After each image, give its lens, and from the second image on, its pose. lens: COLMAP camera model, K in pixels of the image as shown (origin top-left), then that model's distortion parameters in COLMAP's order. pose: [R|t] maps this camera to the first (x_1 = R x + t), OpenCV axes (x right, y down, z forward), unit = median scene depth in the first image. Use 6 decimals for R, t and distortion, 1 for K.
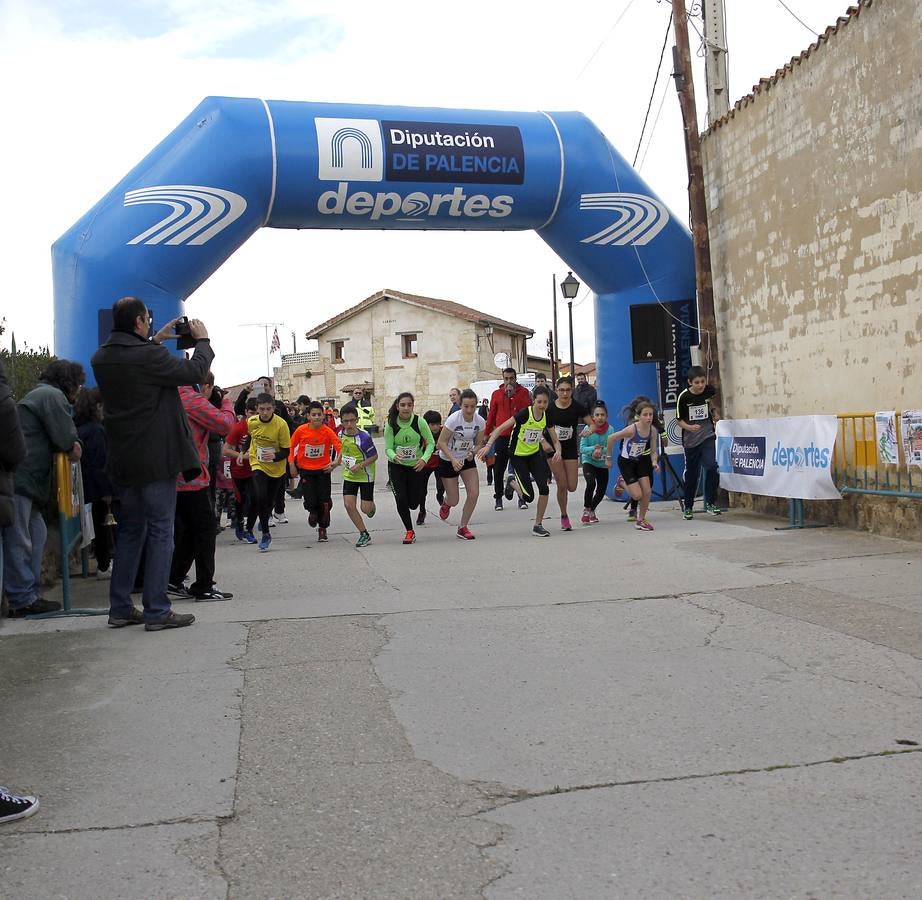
lens RADIAL K [[1194.8, 0, 426.0], [0, 1194.8, 461.9], [0, 0, 1]] dist [-0.106541, 0.085047]
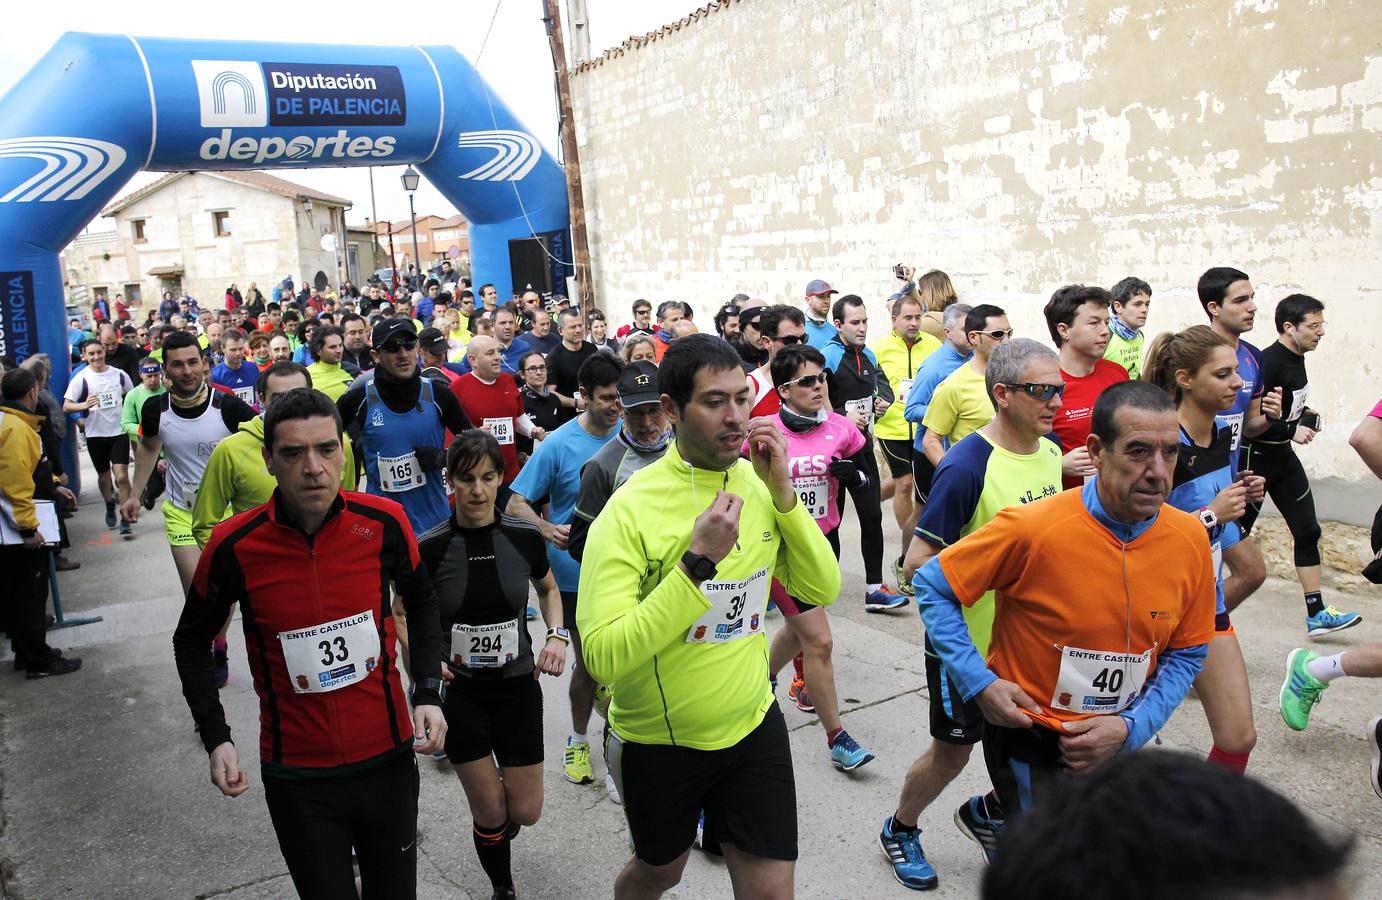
lens RADIAL K [[1238.3, 0, 652.5], [0, 1238.3, 452.3], [0, 0, 1]] dist [-0.113691, 0.107197]
pose [[0.940928, -0.074755, 0.330252, -0.096047], [0.036898, 0.992154, 0.119454, -0.081802], [-0.336591, -0.100212, 0.936304, -0.095886]]
